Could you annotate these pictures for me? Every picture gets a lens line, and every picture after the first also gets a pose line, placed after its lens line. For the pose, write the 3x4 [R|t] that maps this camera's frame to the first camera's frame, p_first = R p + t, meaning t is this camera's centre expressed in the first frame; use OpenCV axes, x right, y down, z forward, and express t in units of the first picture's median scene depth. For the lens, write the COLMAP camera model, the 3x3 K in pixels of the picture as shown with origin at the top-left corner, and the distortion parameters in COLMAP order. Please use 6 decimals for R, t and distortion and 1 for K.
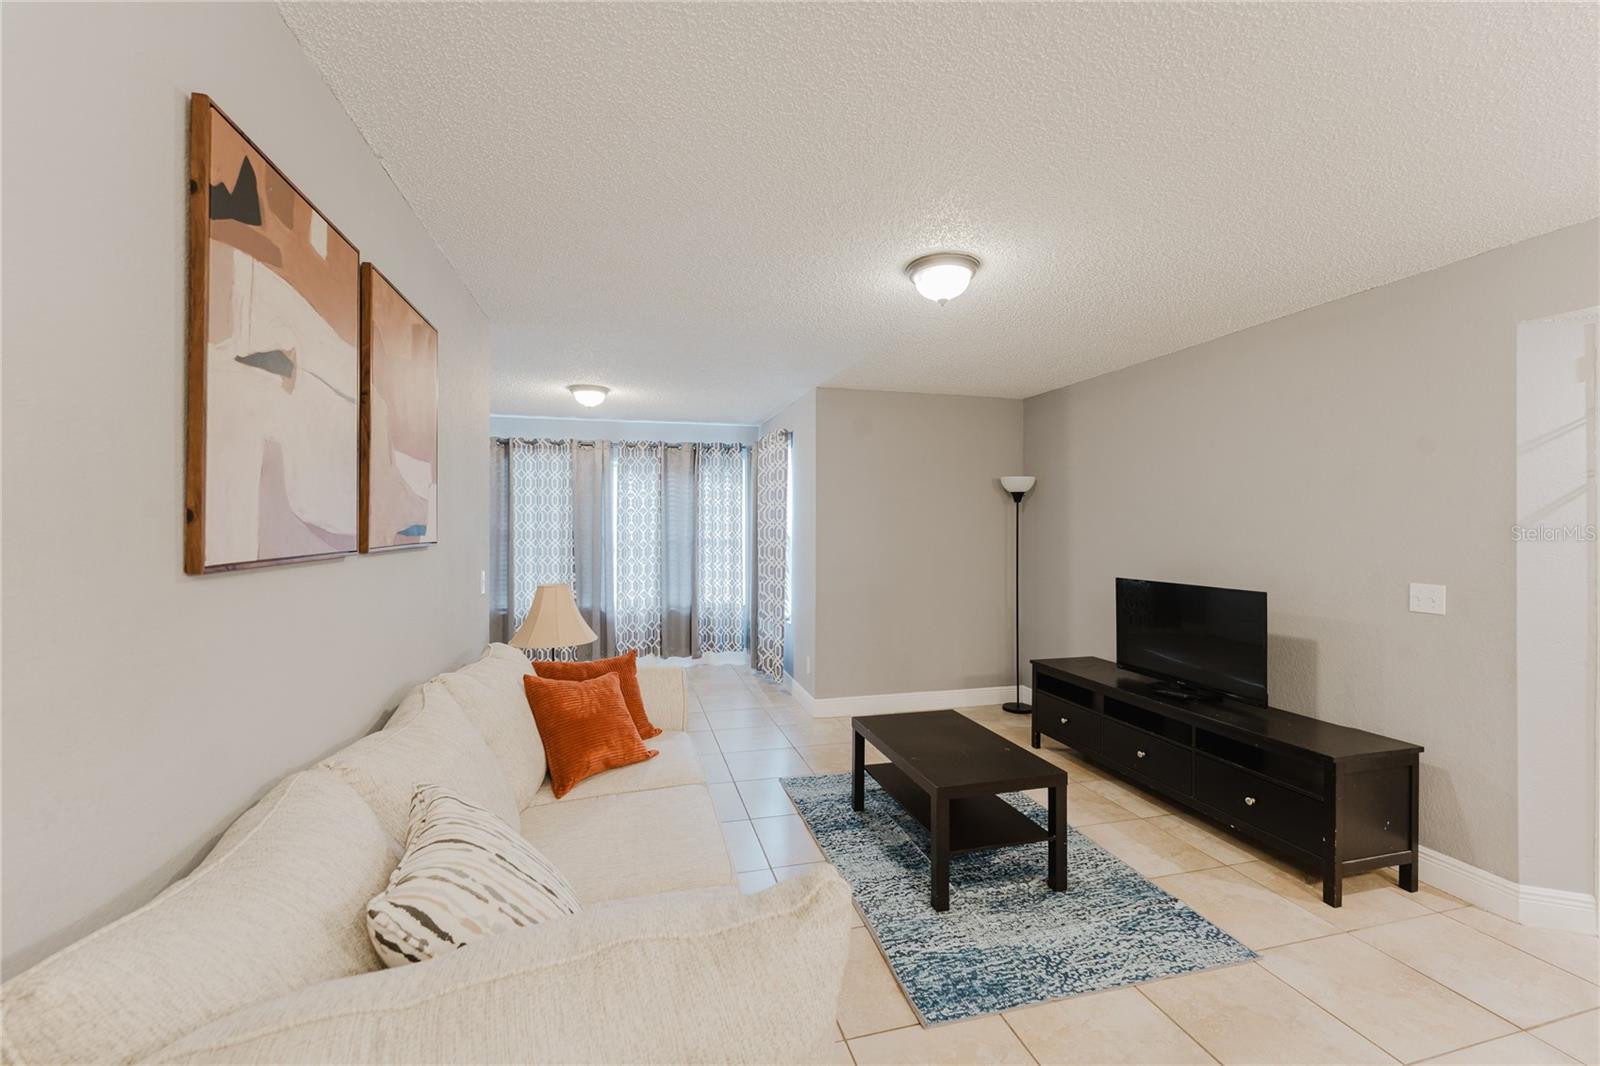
lens RADIAL K [[637.5, 0, 769.6], [0, 637.5, 527.1], [0, 0, 1]] dist [-0.002981, -0.000257]
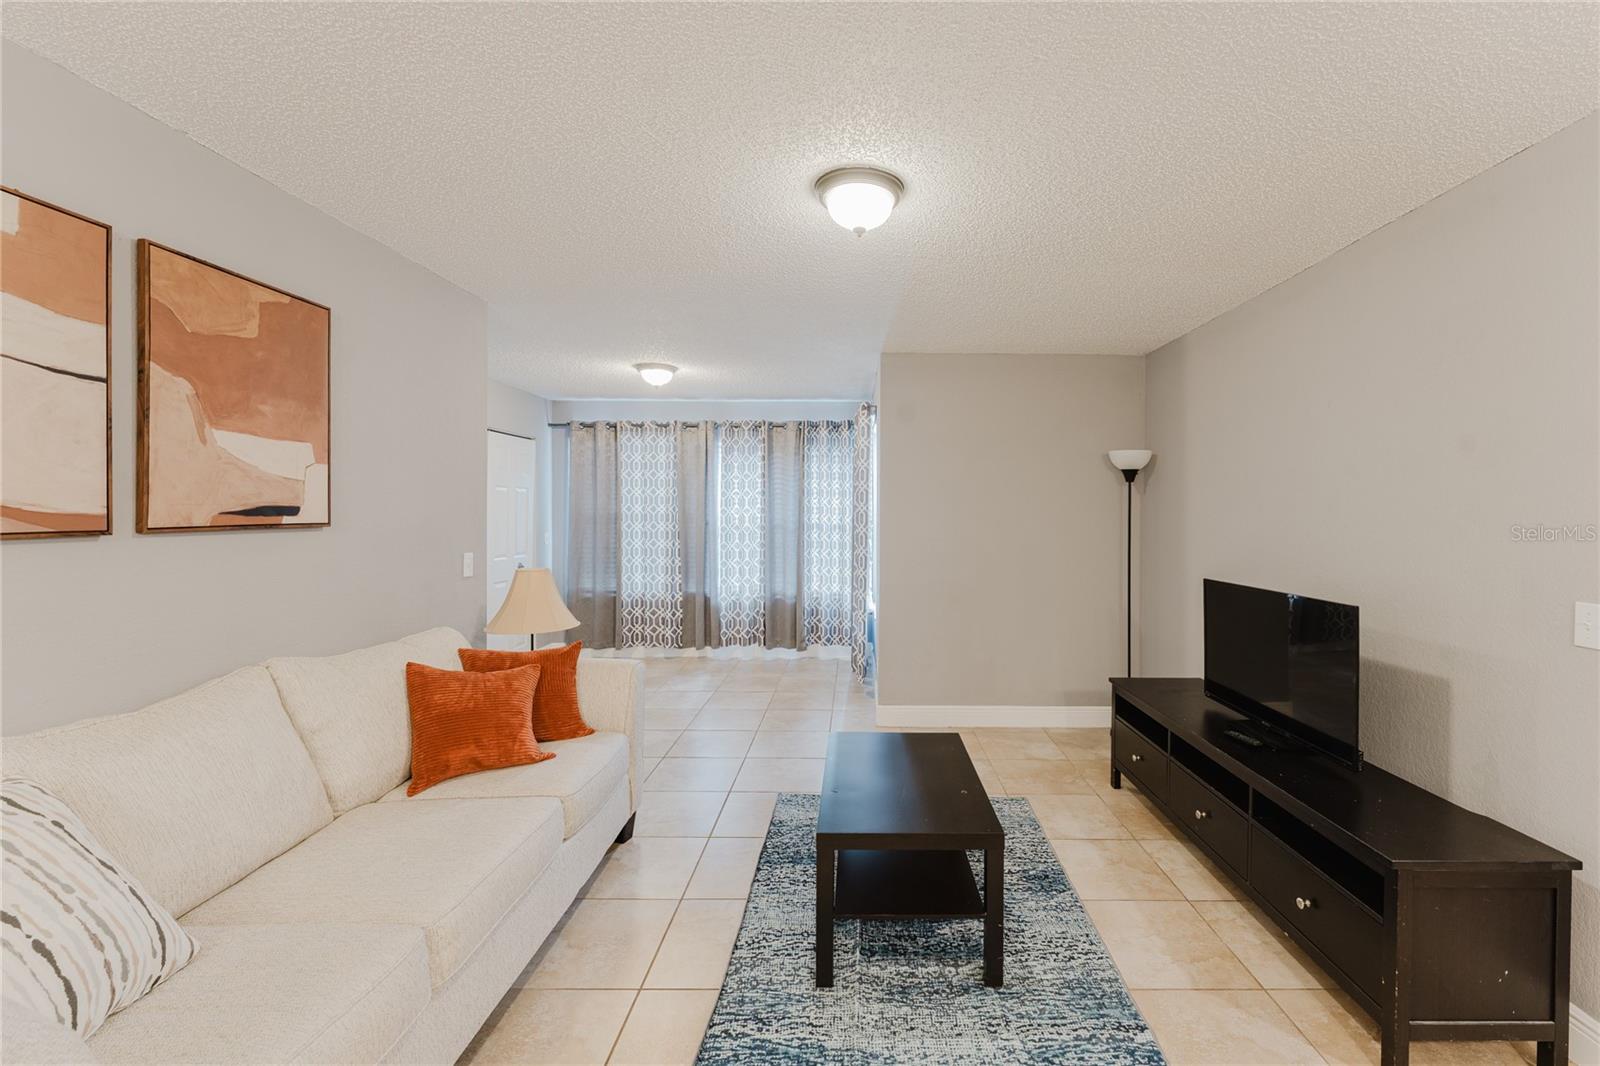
lens RADIAL K [[659.3, 0, 841.6], [0, 659.3, 514.9], [0, 0, 1]] dist [-0.003995, 0.000630]
pose [[0.970805, 0.005989, -0.239796, 0.214857], [-0.004956, 0.999976, 0.004911, 0.000678], [0.239820, -0.003579, 0.970811, 0.087325]]
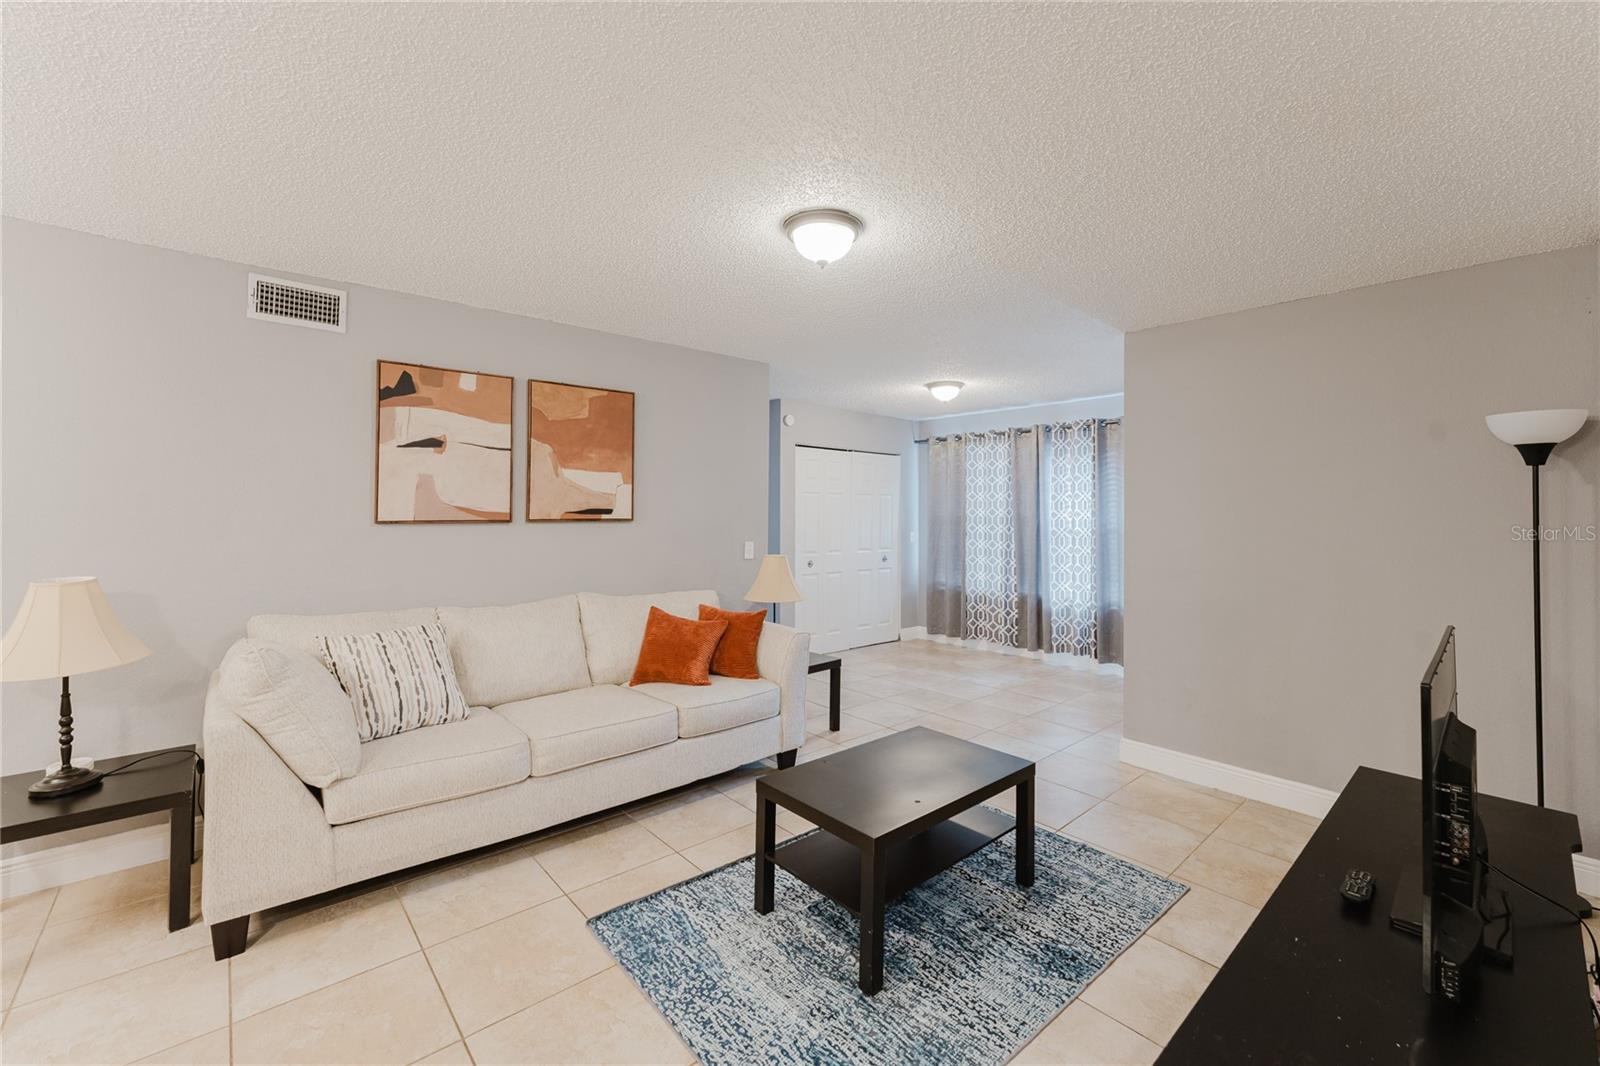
lens RADIAL K [[630.2, 0, 802.0], [0, 630.2, 504.4], [0, 0, 1]] dist [-0.001621, 0.000085]
pose [[0.475578, -0.007913, -0.879638, 0.499812], [-0.008220, 0.999876, -0.013439, 0.001576], [0.879635, 0.013622, 0.475454, 0.262841]]
